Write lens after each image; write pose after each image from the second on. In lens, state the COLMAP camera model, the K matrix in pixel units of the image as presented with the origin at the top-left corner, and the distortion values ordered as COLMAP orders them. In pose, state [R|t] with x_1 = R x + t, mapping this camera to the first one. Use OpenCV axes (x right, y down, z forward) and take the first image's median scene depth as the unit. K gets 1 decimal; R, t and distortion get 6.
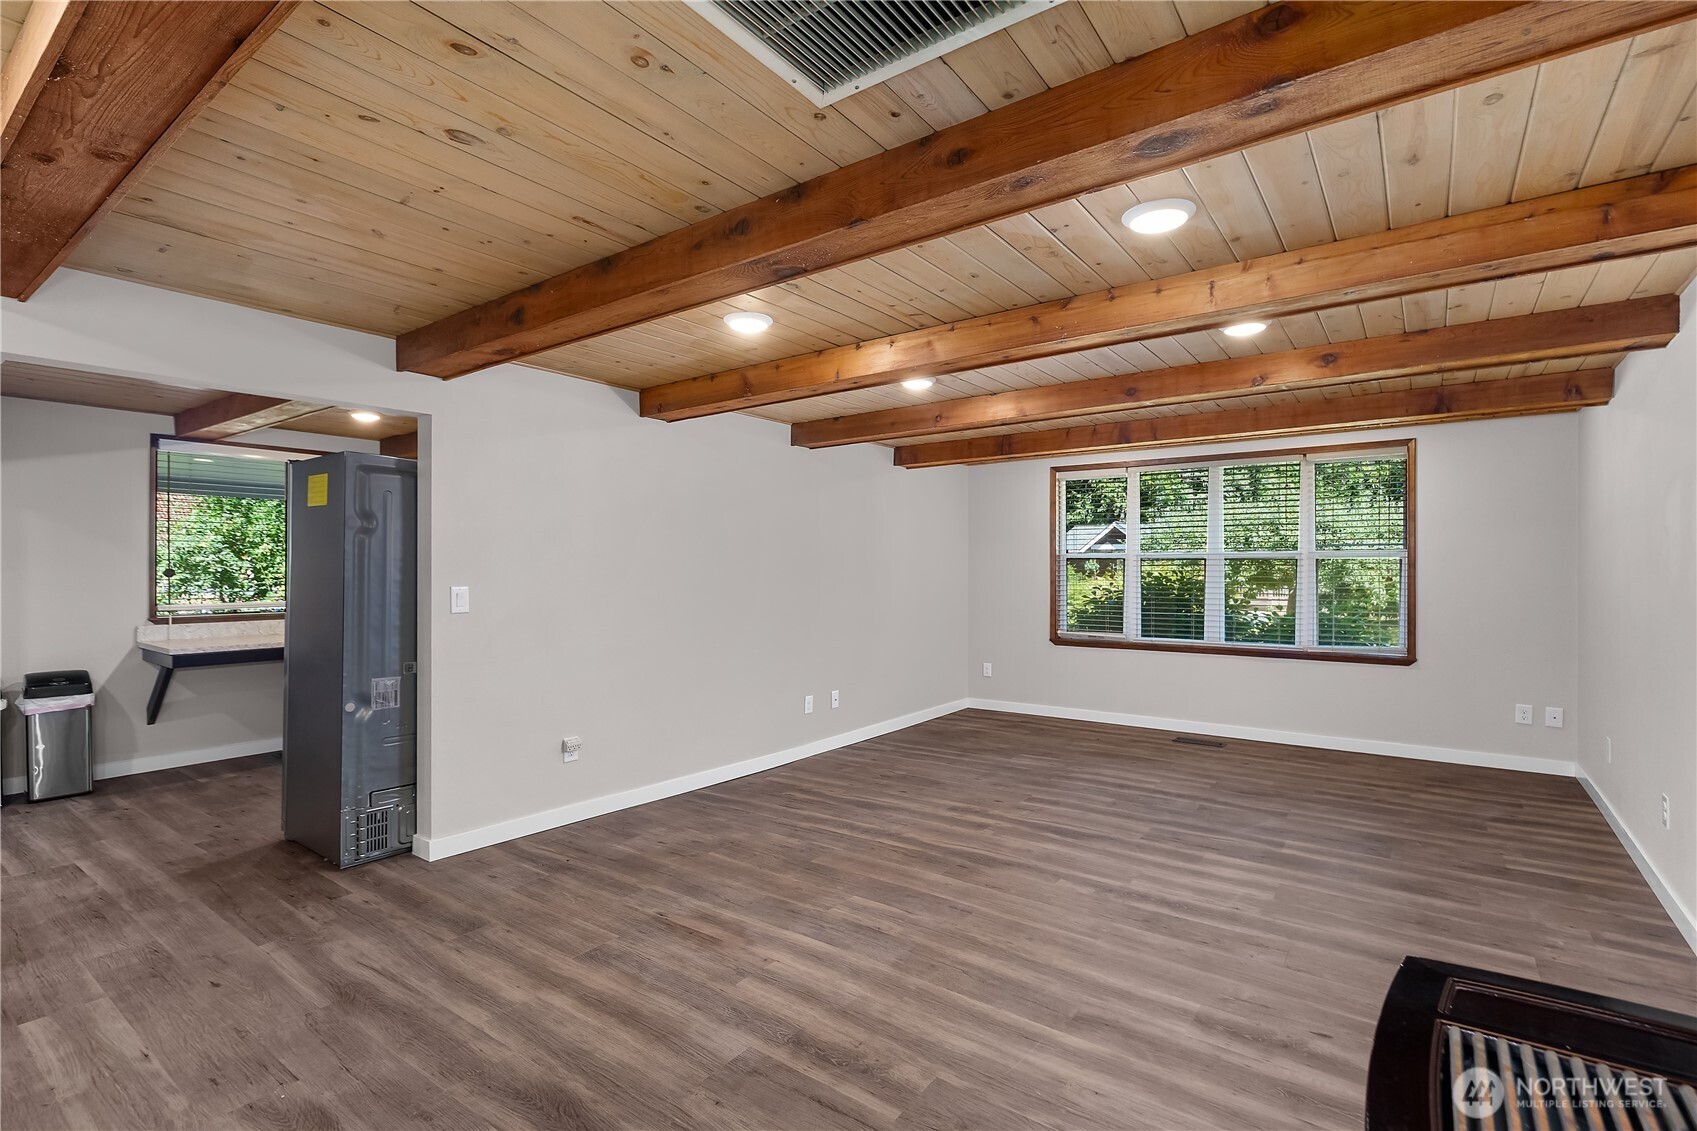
lens RADIAL K [[784.2, 0, 898.4], [0, 784.2, 565.2], [0, 0, 1]] dist [0.005069, 0.000214]
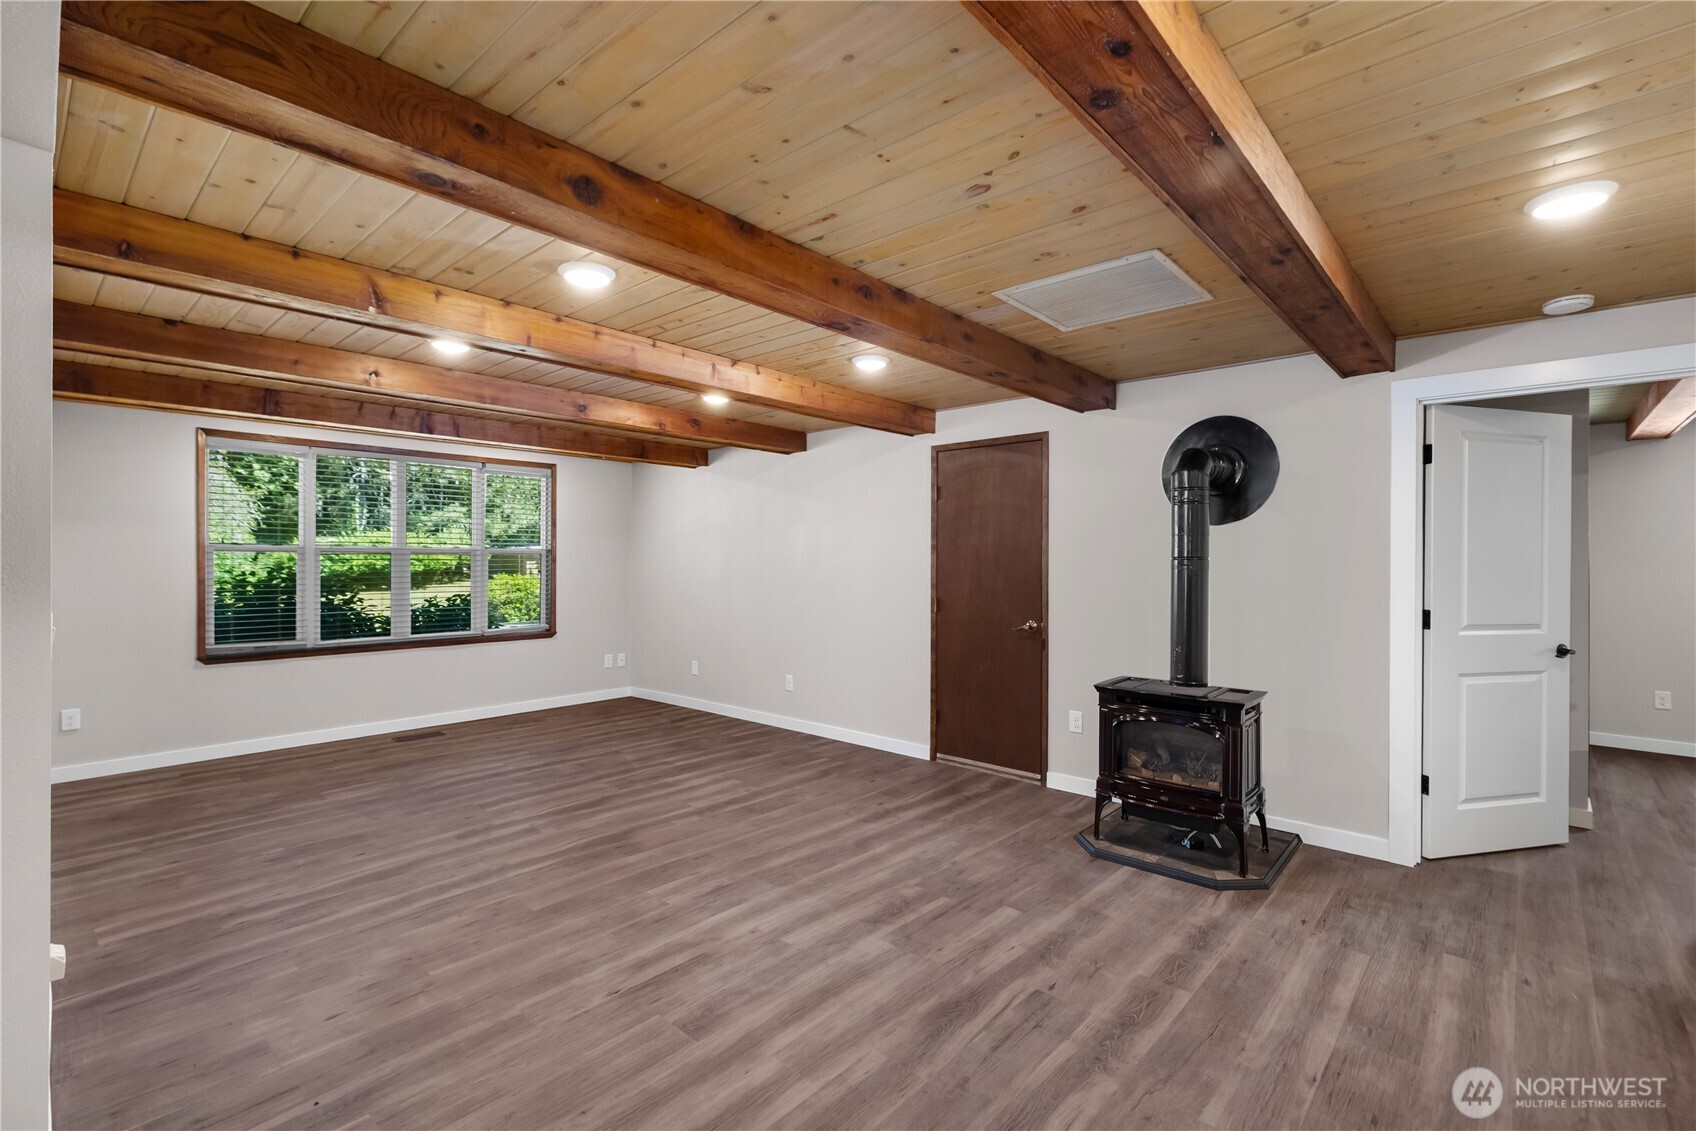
lens RADIAL K [[783.7, 0, 849.4], [0, 783.7, 564.4], [0, 0, 1]] dist [0.005069, 0.000214]
pose [[0.098652, -0.000892, 0.995122, -0.919035], [-0.008290, 0.999964, 0.001718, -0.001292], [-0.995087, -0.008419, 0.098641, 0.577972]]
